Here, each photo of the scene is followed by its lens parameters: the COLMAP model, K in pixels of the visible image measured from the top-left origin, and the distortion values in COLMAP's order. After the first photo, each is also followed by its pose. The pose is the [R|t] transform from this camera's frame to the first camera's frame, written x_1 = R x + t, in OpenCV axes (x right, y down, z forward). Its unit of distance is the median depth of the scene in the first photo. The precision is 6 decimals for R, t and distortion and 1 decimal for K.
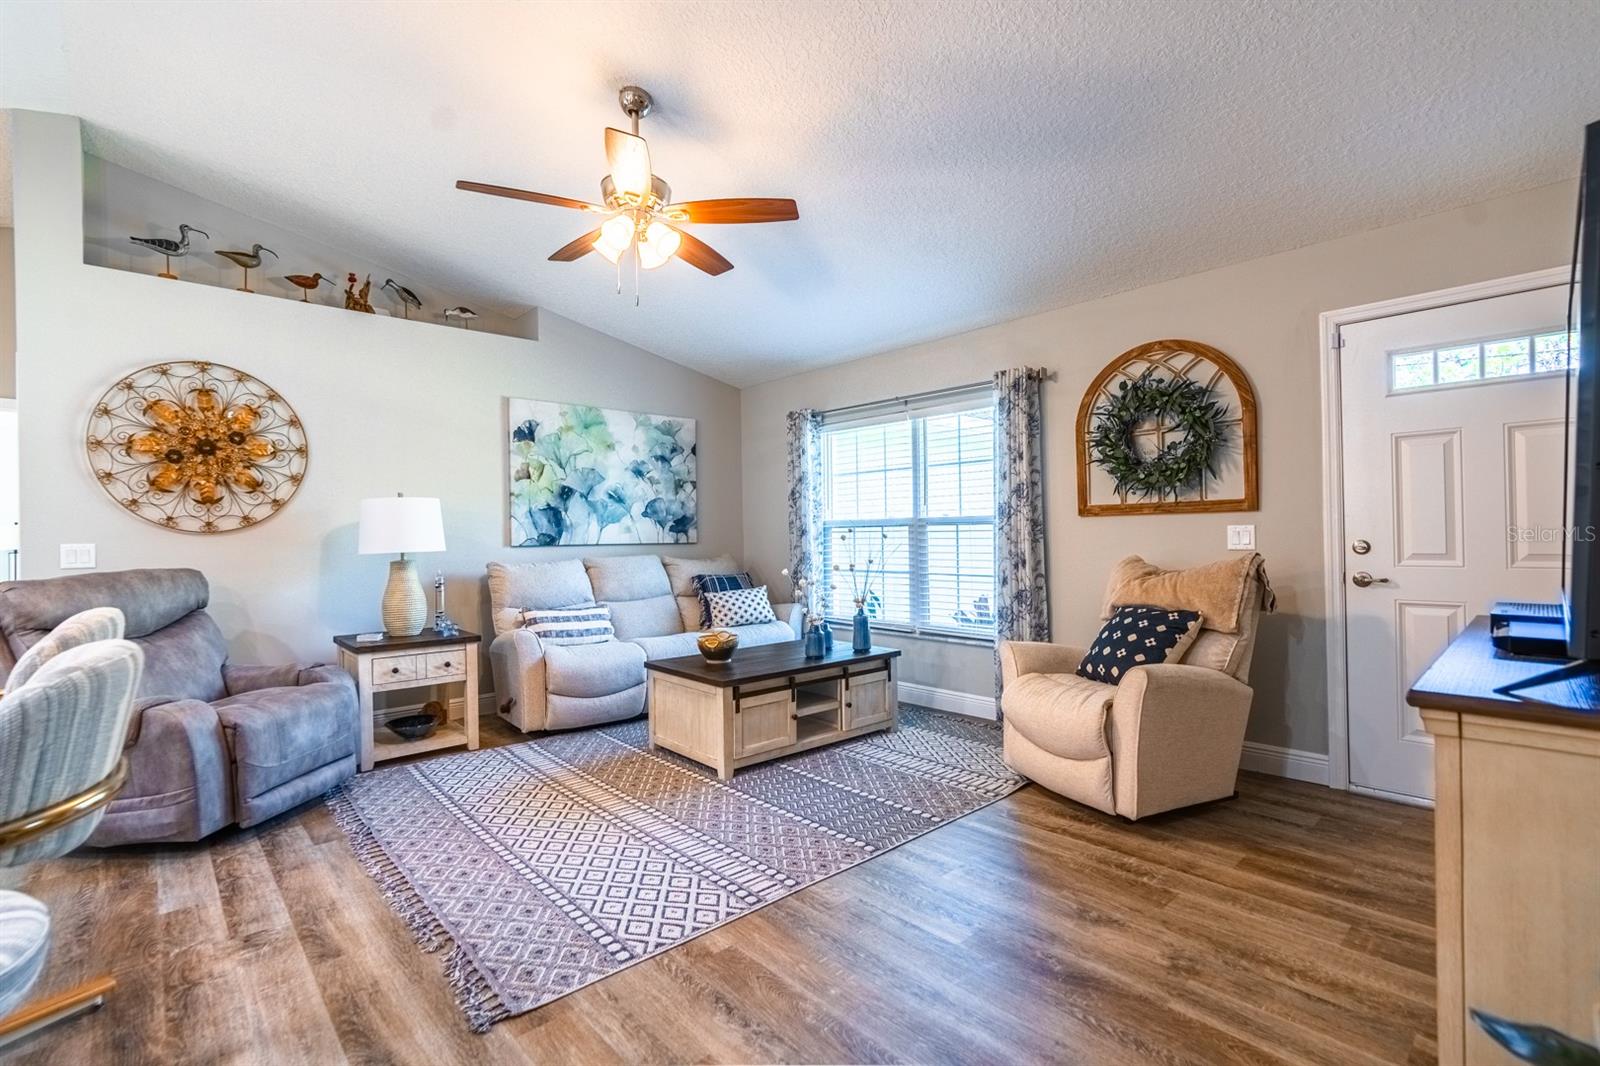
lens RADIAL K [[723.6, 0, 800.0], [0, 723.6, 533.0], [0, 0, 1]] dist [-0.001749, -0.000093]
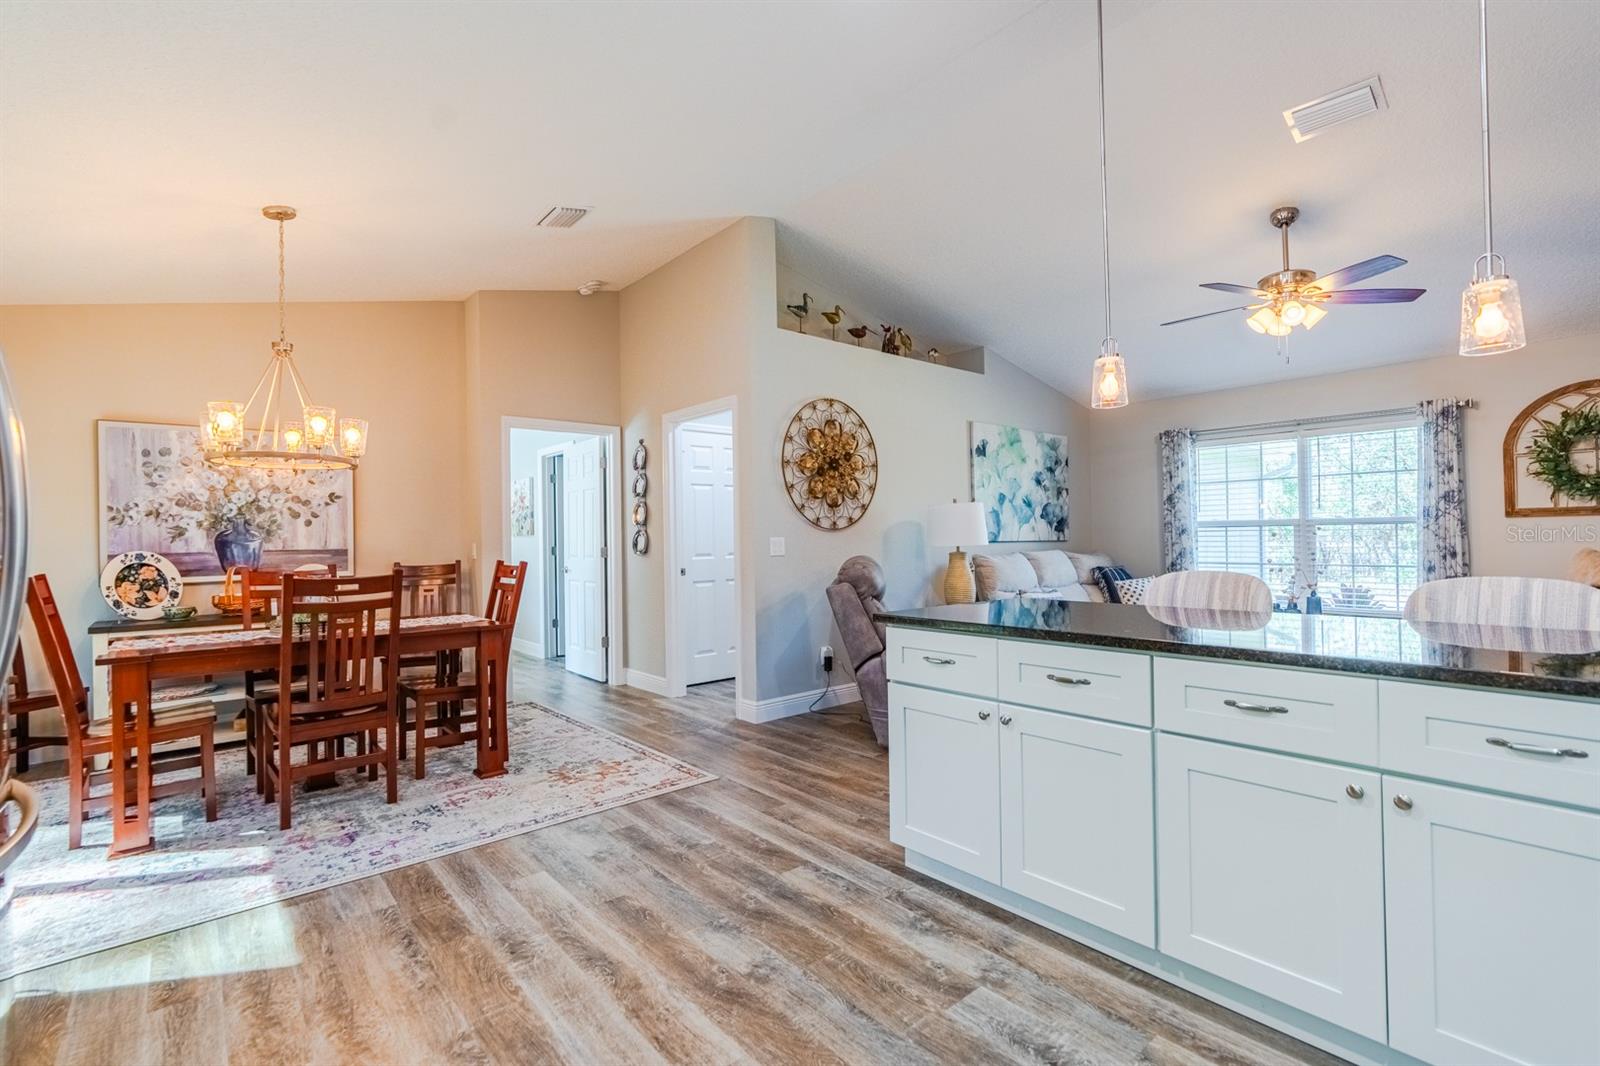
lens RADIAL K [[732.5, 0, 800.0], [0, 732.5, 533.0], [0, 0, 1]] dist [0.001448, 0.000344]
pose [[0.999669, 0.000262, -0.025739, -0.767359], [-0.000426, 0.999980, -0.006367, 0.012616], [0.025737, 0.006376, 0.999648, -0.291353]]
